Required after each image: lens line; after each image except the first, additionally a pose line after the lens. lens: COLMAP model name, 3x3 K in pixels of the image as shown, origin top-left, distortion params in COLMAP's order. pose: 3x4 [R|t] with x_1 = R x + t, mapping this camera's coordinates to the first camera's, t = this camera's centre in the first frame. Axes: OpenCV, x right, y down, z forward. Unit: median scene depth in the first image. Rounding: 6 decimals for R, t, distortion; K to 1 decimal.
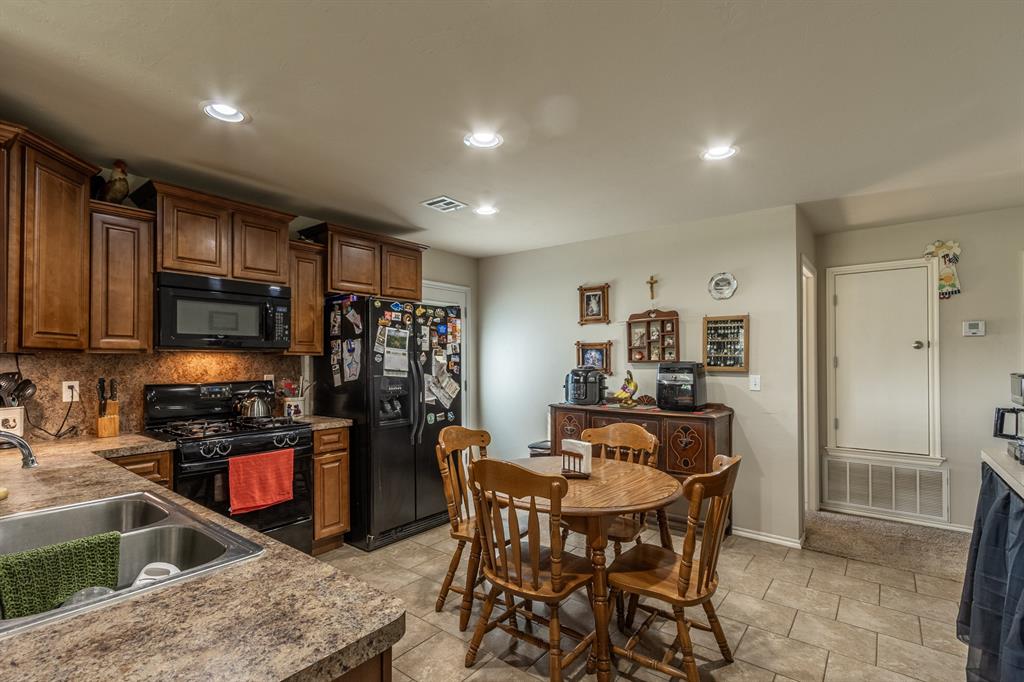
lens RADIAL K [[483.3, 0, 498.7], [0, 483.3, 358.9], [0, 0, 1]] dist [0.014104, -0.000187]
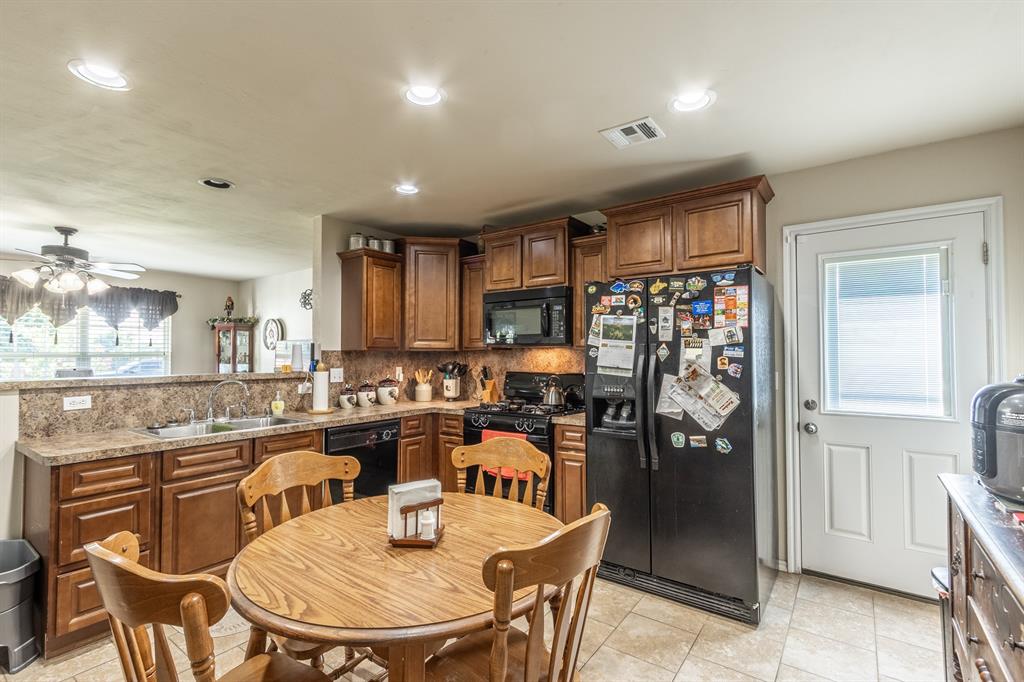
lens RADIAL K [[468.4, 0, 504.9], [0, 468.4, 345.8], [0, 0, 1]] dist [-0.000985, -0.000503]
pose [[0.042910, -0.016194, -0.998948, 0.510947], [0.003574, 0.999865, -0.016056, -0.000529], [0.999073, -0.002882, 0.042962, 0.718678]]
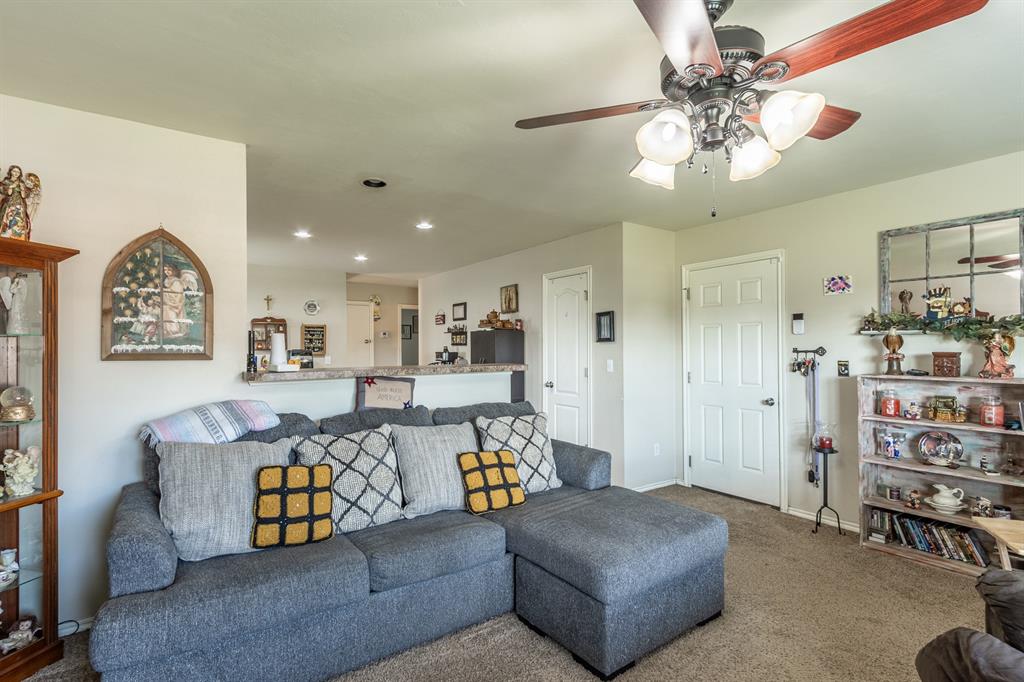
lens RADIAL K [[489.9, 0, 502.3], [0, 489.9, 346.1], [0, 0, 1]] dist [0.012098, -0.000506]
pose [[0.292956, 0.003686, 0.956119, -1.090283], [0.002293, 0.999987, -0.004558, 0.003276], [-0.956123, 0.003528, 0.292944, -0.220707]]
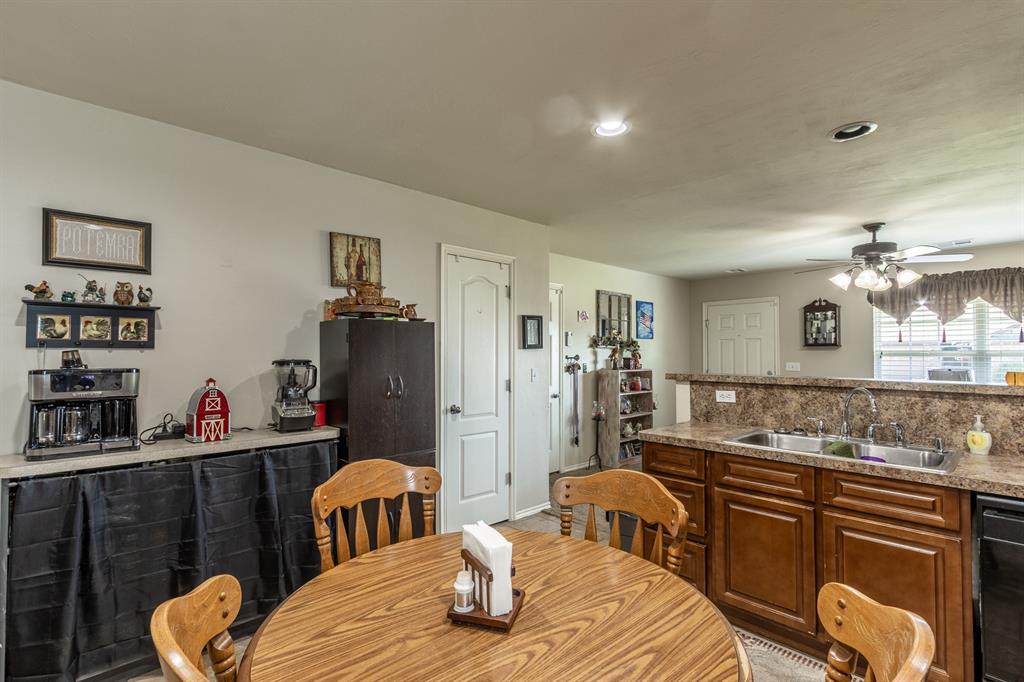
lens RADIAL K [[478.2, 0, 503.3], [0, 478.2, 343.8], [0, 0, 1]] dist [0.008615, -0.000666]
pose [[-0.988426, 0.004589, 0.151634, 0.047841], [0.001250, 0.999755, -0.022108, 0.000175], [-0.151698, -0.021662, -0.988189, 0.954758]]
